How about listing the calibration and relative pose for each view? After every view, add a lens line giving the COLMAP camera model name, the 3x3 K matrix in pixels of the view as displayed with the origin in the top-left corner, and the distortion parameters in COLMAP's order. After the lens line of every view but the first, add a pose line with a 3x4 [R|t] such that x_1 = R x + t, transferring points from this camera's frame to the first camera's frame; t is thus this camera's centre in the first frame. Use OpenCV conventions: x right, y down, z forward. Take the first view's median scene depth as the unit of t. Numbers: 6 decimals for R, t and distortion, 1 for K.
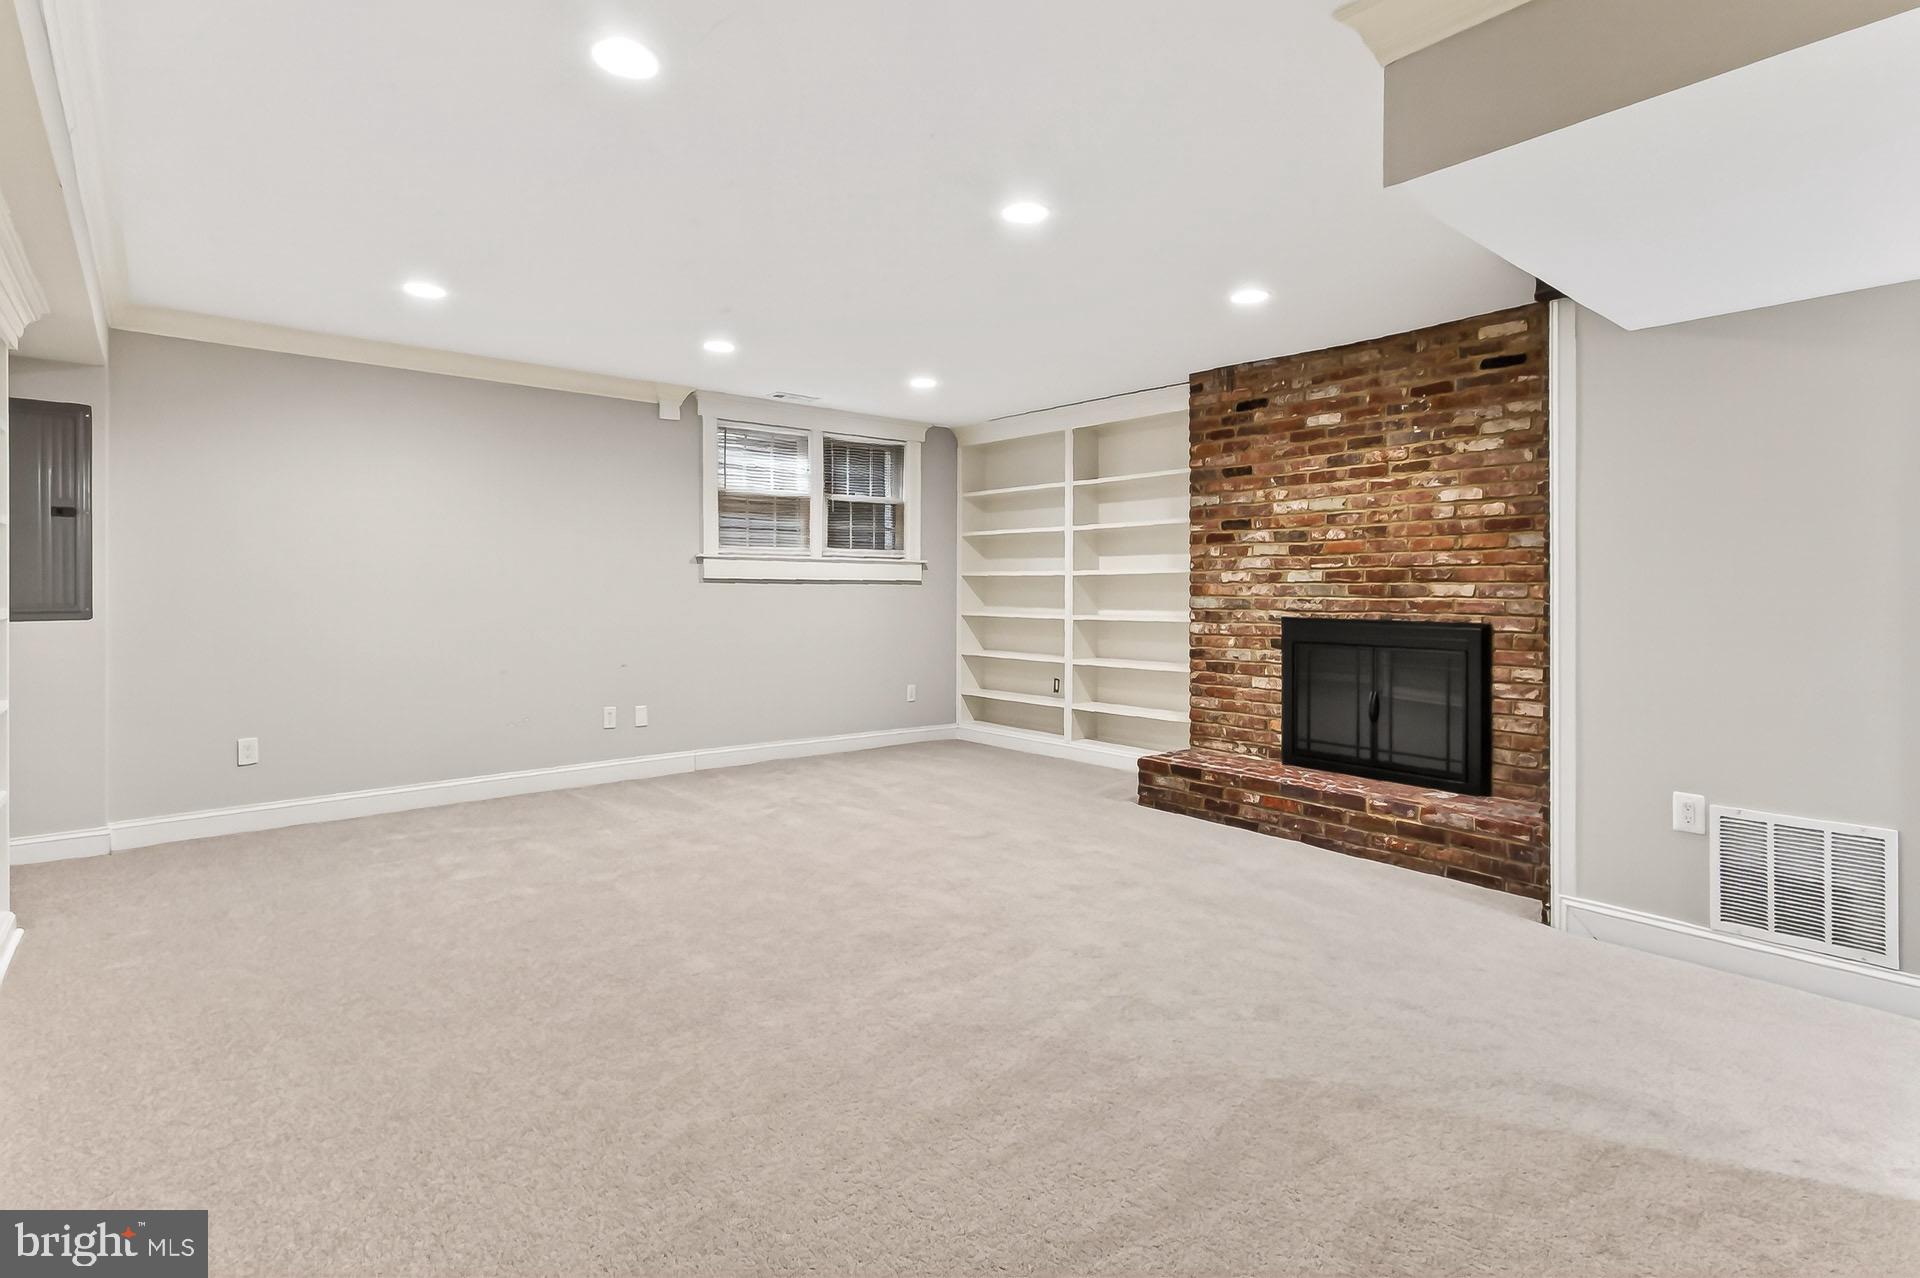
lens RADIAL K [[918.6, 0, 986.3], [0, 918.6, 578.8], [0, 0, 1]] dist [0.000864, 0.000186]
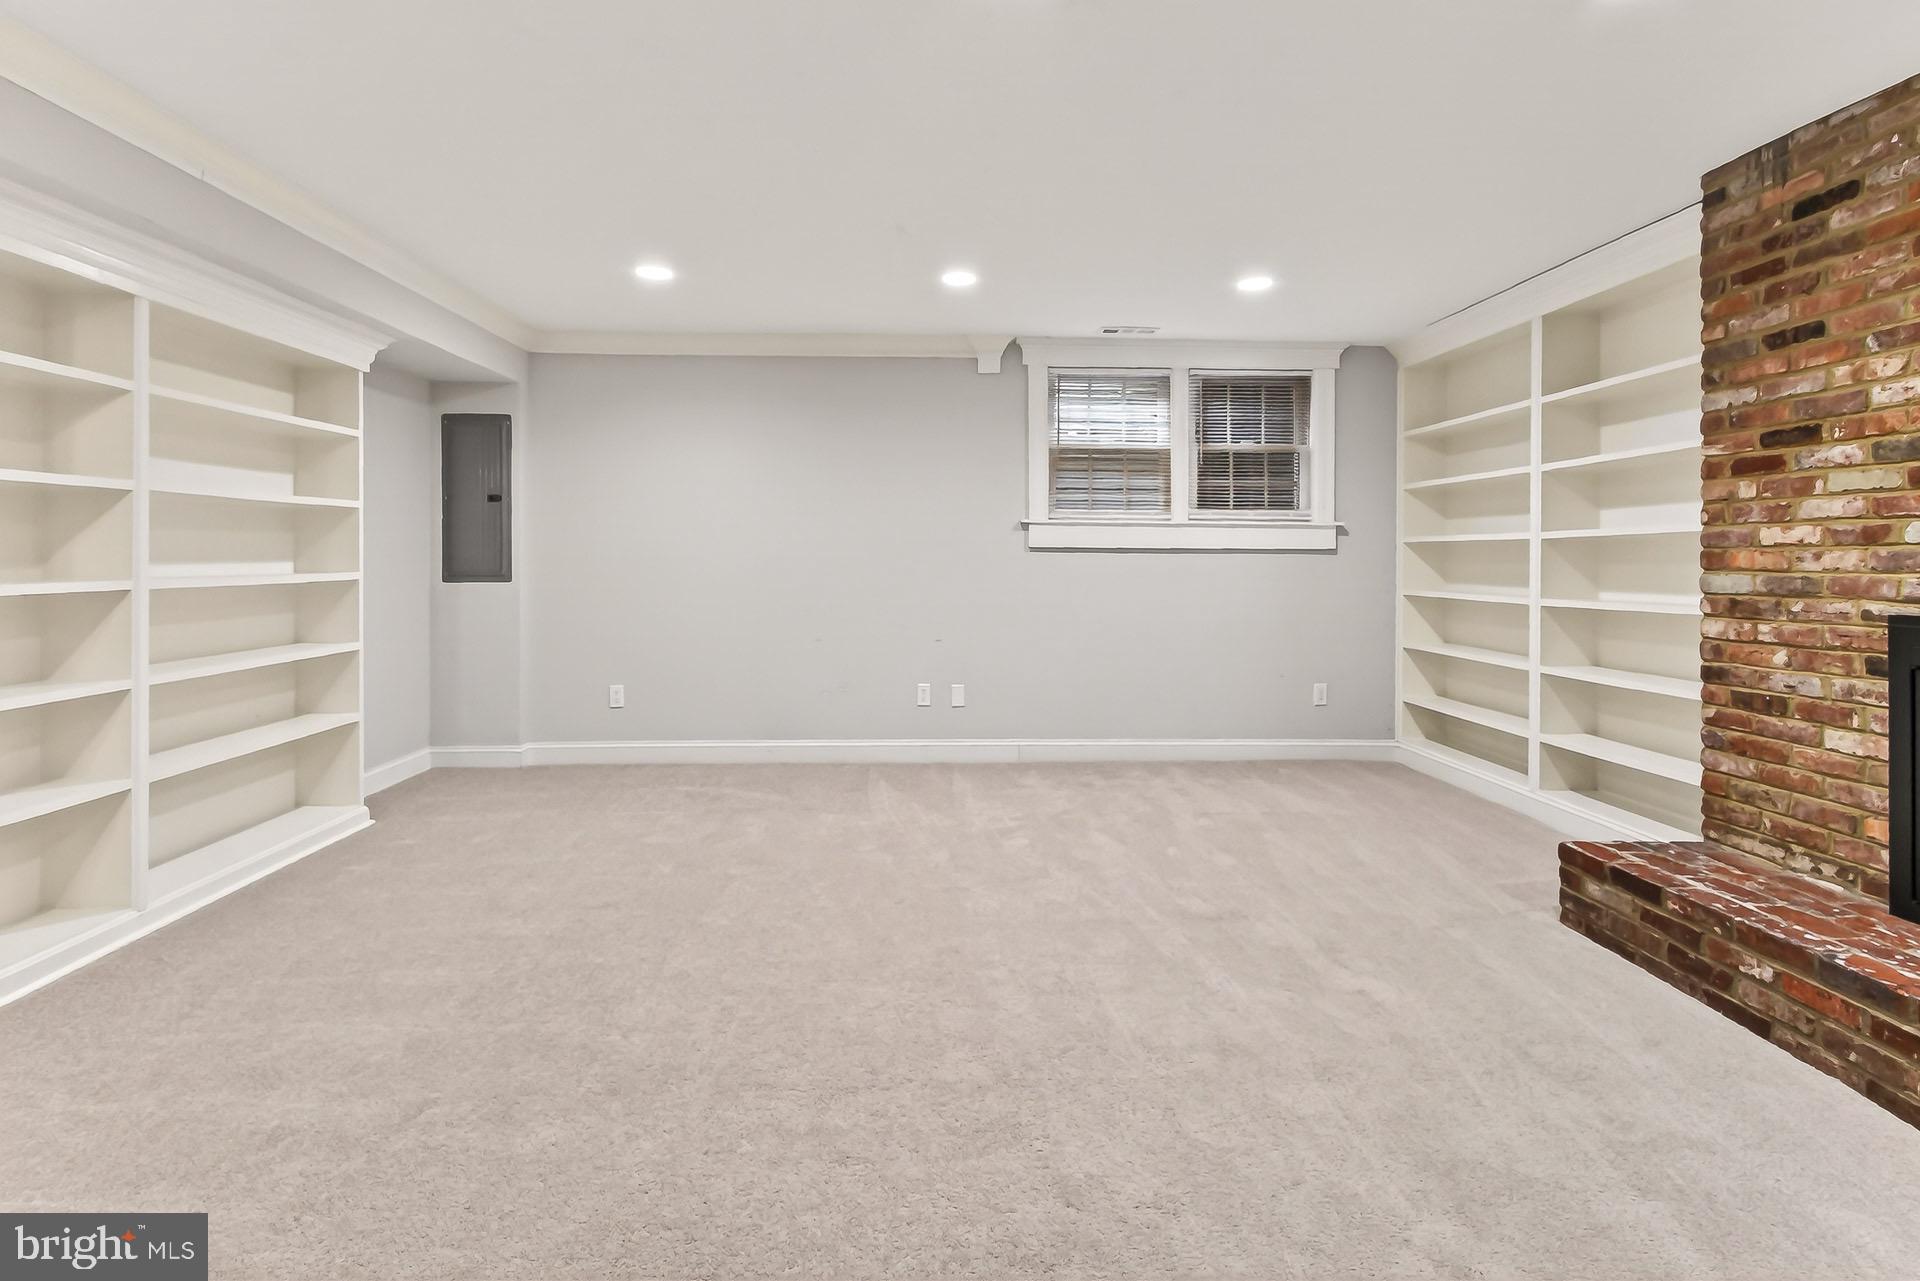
lens RADIAL K [[915.0, 0, 1017.9], [0, 915.0, 559.3], [0, 0, 1]] dist [0.011103, 0.000151]
pose [[0.785004, -0.000218, -0.619491, 0.250262], [0.004681, 0.999973, 0.005581, 0.006610], [0.619473, -0.007281, 0.784984, 0.305869]]
